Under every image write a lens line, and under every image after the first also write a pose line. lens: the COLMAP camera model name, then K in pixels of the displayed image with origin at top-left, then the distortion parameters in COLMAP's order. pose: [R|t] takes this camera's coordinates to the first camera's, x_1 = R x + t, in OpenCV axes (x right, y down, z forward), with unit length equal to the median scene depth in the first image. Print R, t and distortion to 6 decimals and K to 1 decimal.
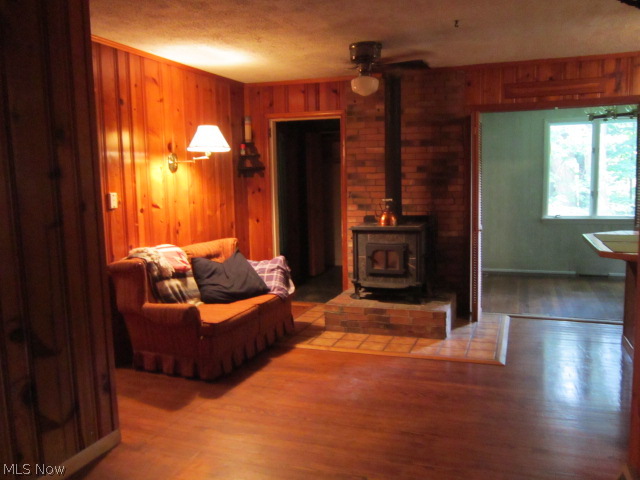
lens RADIAL K [[536.2, 0, 320.0], [0, 536.2, 240.0], [0, 0, 1]] dist [-0.032798, 0.004225]
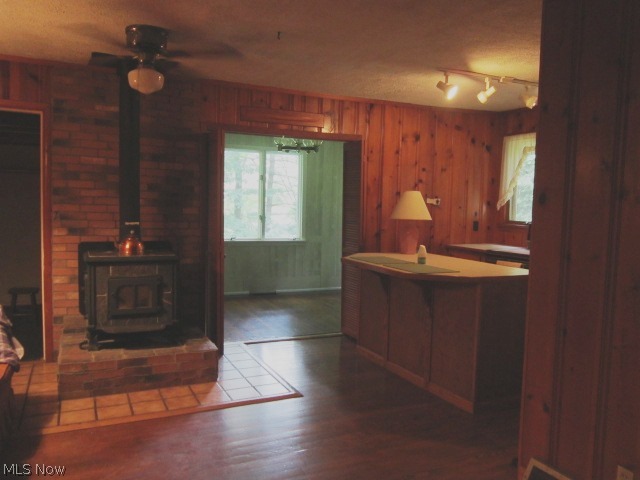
lens RADIAL K [[536.2, 0, 320.0], [0, 536.2, 240.0], [0, 0, 1]] dist [-0.032798, 0.004225]
pose [[0.697721, -0.012798, 0.716255, -0.261011], [0.038945, 0.999039, -0.020087, -0.022050], [-0.715310, 0.041909, 0.697549, 0.229784]]
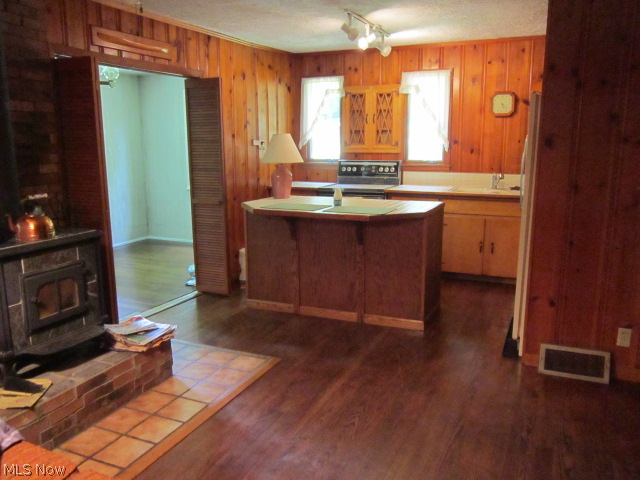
lens RADIAL K [[536.2, 0, 320.0], [0, 536.2, 240.0], [0, 0, 1]] dist [-0.032798, 0.004225]
pose [[0.058909, -0.161653, 0.985088, -0.412921], [0.113979, 0.981437, 0.154238, -0.078480], [-0.991735, 0.103193, 0.076240, 0.672908]]
